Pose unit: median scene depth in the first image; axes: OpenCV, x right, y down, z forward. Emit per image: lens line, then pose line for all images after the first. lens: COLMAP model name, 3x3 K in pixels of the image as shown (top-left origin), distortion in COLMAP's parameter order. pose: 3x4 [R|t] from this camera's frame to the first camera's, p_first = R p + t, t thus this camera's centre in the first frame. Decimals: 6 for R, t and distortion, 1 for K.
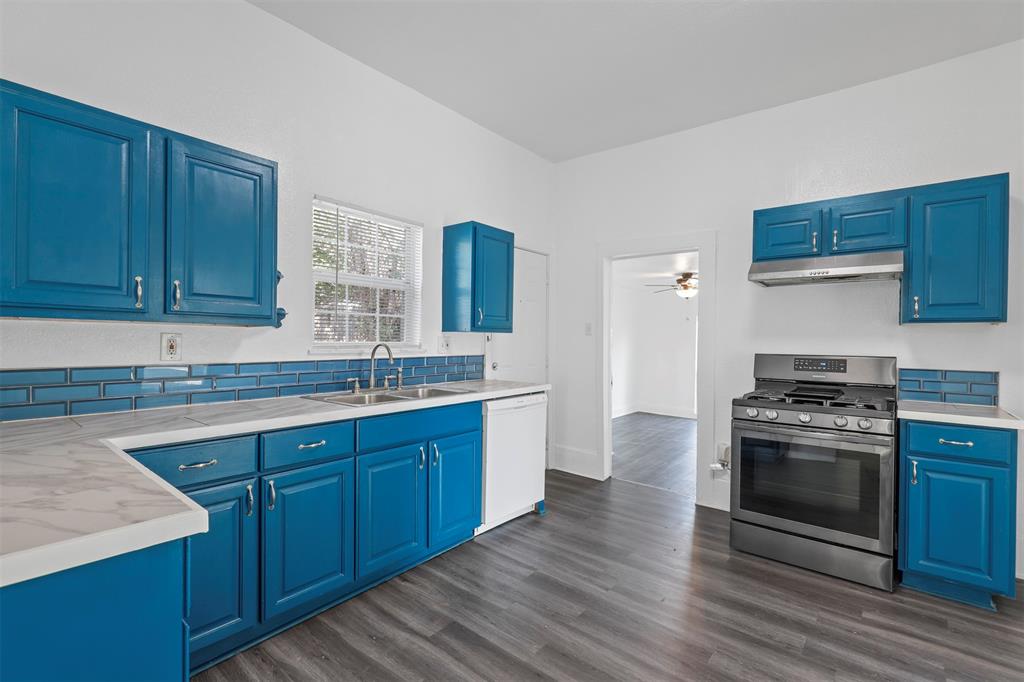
lens RADIAL K [[457.0, 0, 503.9], [0, 457.0, 357.2], [0, 0, 1]] dist [-0.004436, 0.000360]
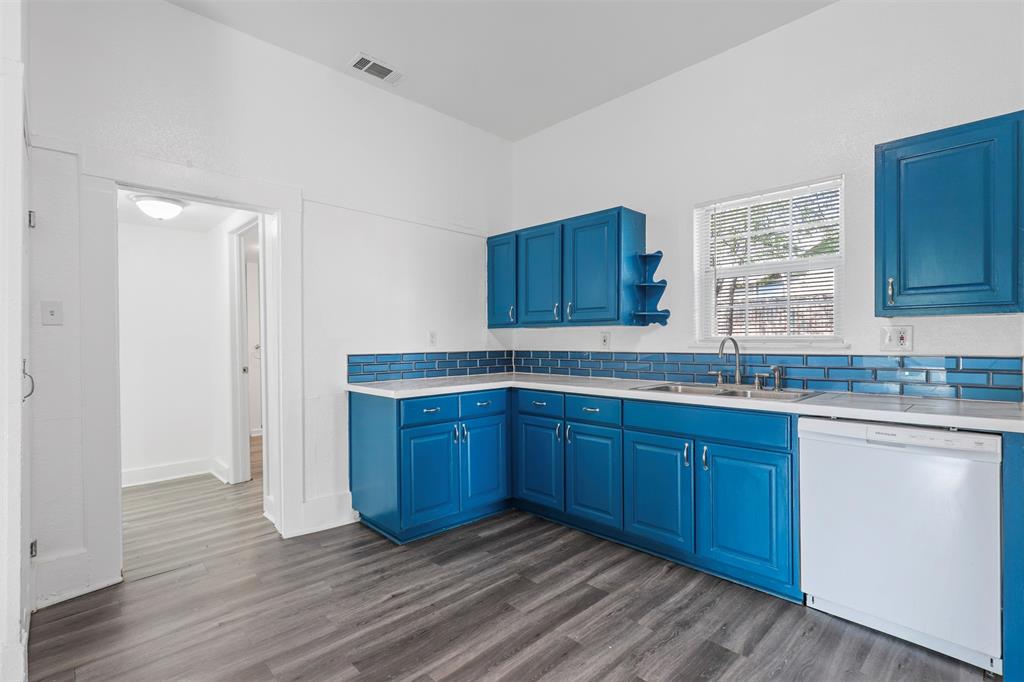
lens RADIAL K [[484.0, 0, 509.7], [0, 484.0, 337.9], [0, 0, 1]] dist [0.016066, 0.000461]
pose [[-0.114226, 0.000417, -0.993455, 0.887678], [-0.011537, 0.999932, 0.001746, -0.028406], [0.993388, 0.011661, -0.114214, 0.731420]]
